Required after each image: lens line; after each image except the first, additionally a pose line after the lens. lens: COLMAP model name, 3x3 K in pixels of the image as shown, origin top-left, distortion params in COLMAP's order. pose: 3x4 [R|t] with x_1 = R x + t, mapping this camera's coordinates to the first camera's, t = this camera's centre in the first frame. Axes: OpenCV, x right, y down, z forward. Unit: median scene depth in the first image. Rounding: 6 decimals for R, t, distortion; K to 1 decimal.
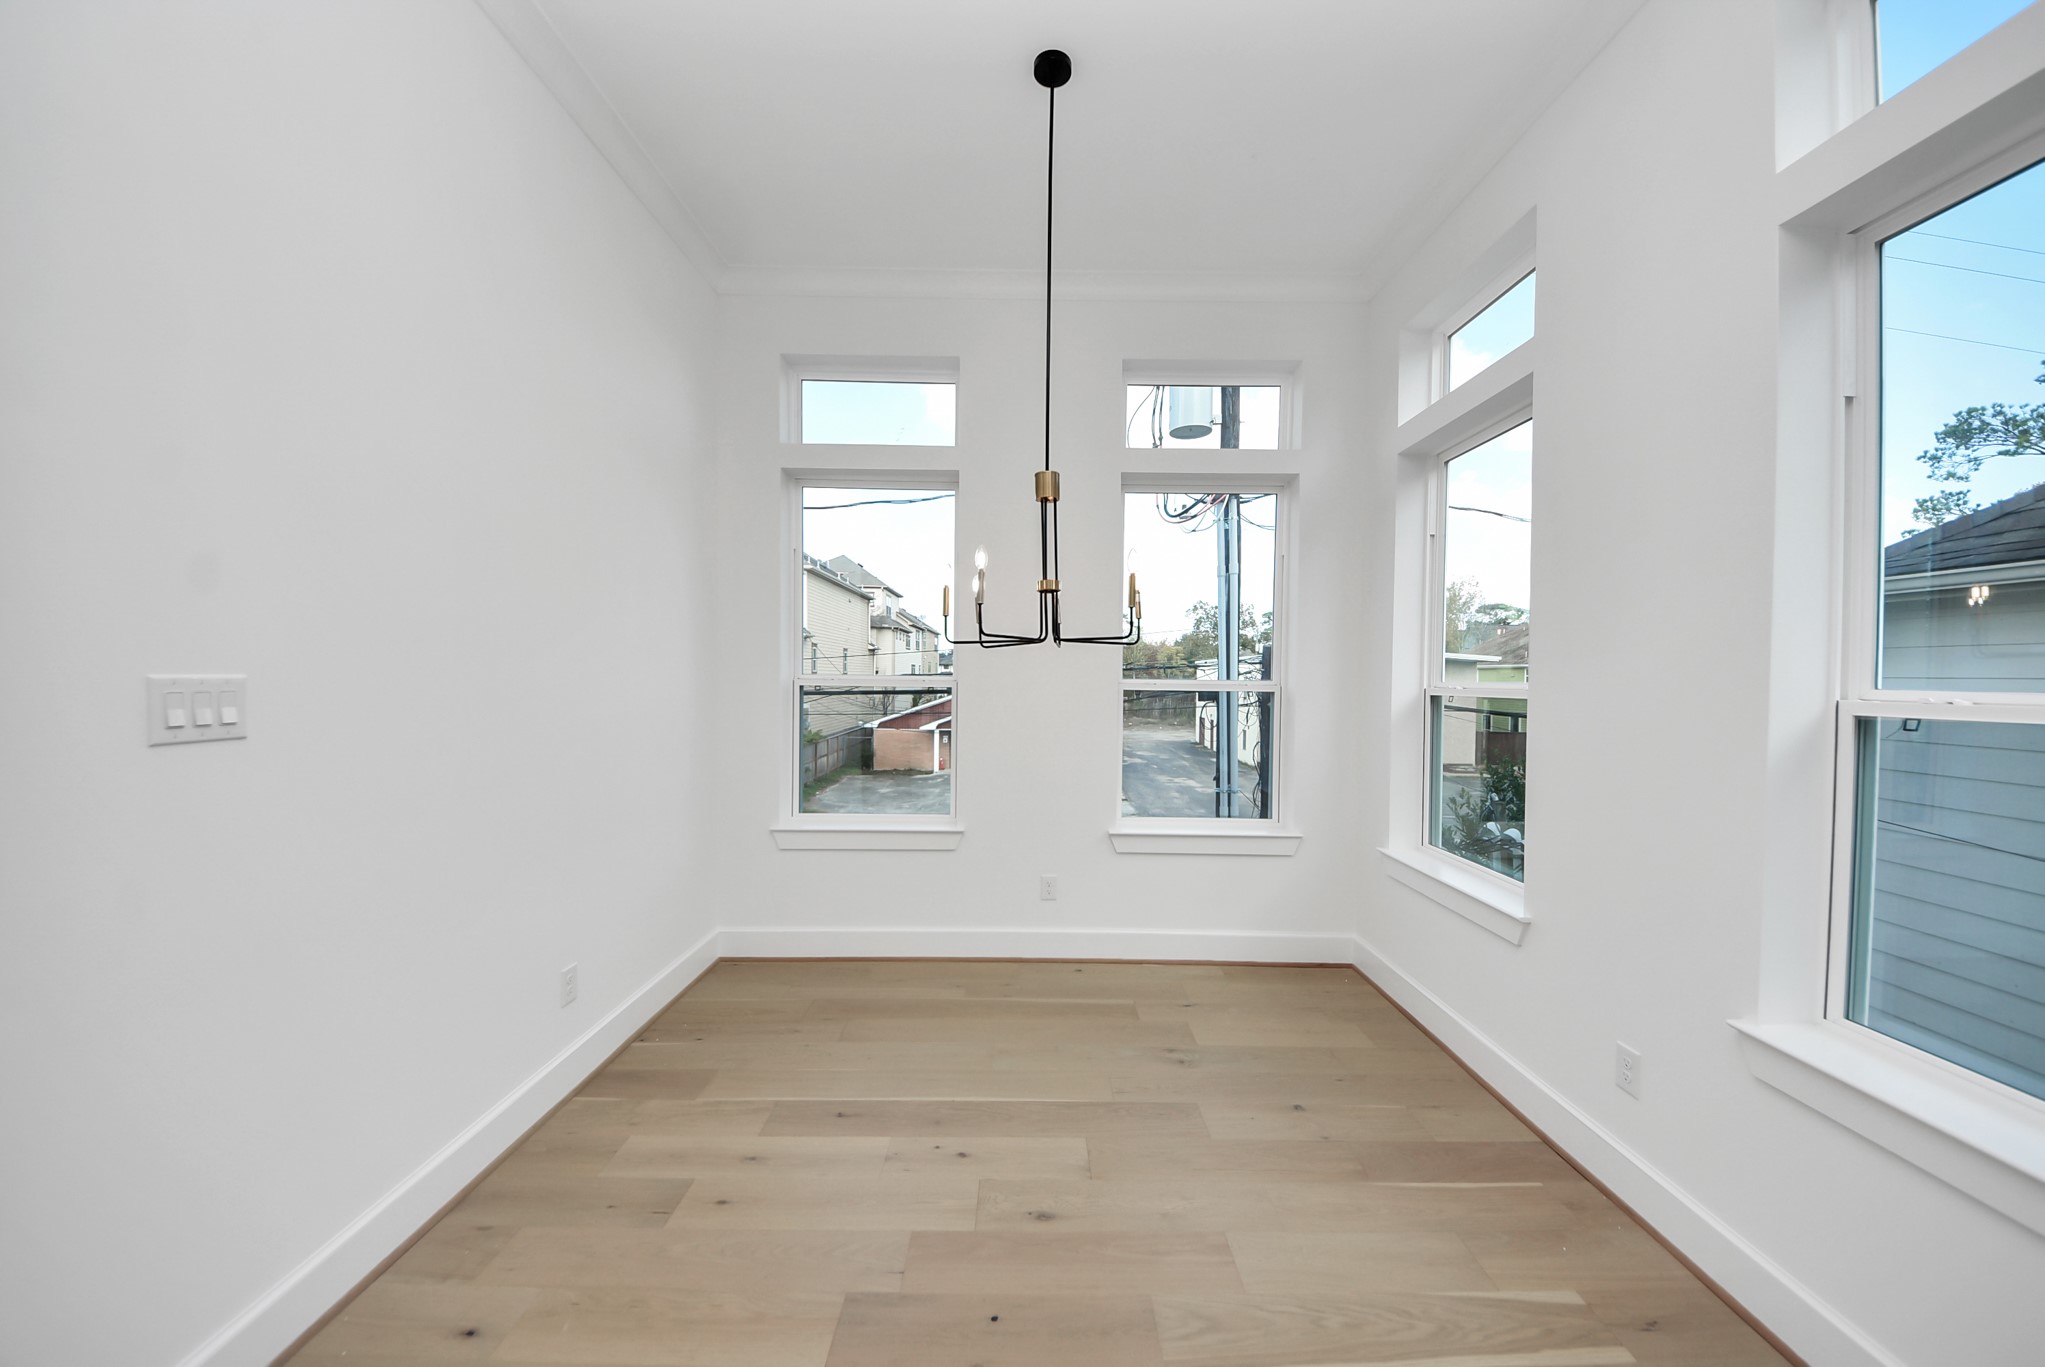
lens RADIAL K [[736.0, 0, 1024.1], [0, 736.0, 689.3], [0, 0, 1]] dist [0.002561, -0.006015]
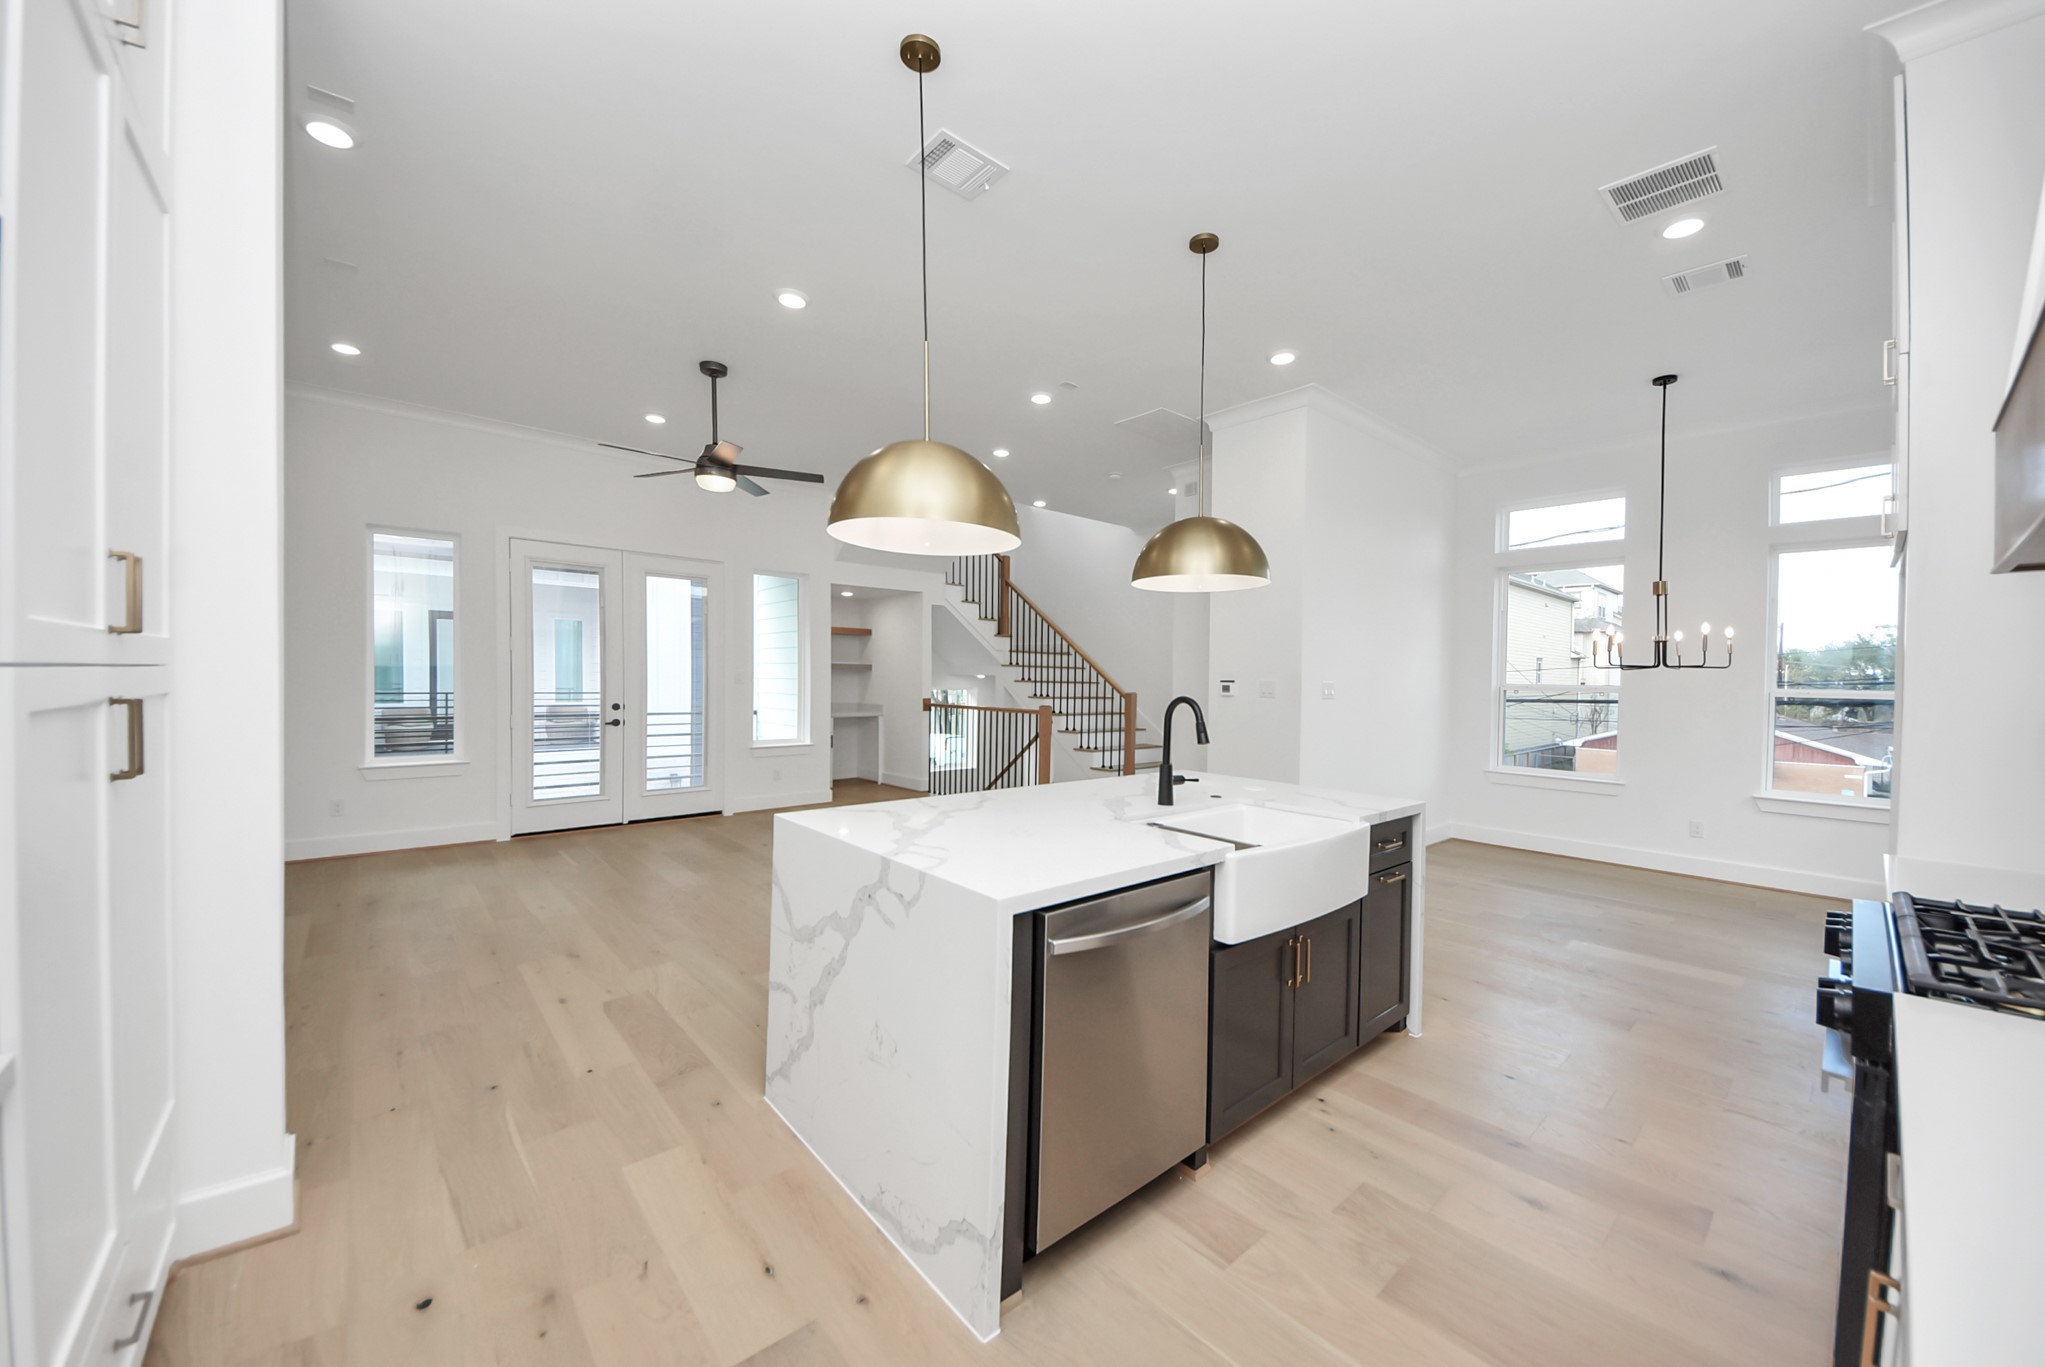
lens RADIAL K [[736.0, 0, 1024.1], [0, 736.0, 689.3], [0, 0, 1]] dist [0.002561, -0.006015]
pose [[0.660119, 0.011214, -0.751077, 0.227370], [-0.021822, 0.999753, -0.004253, 0.023122], [0.750844, 0.019198, 0.660201, -0.916104]]
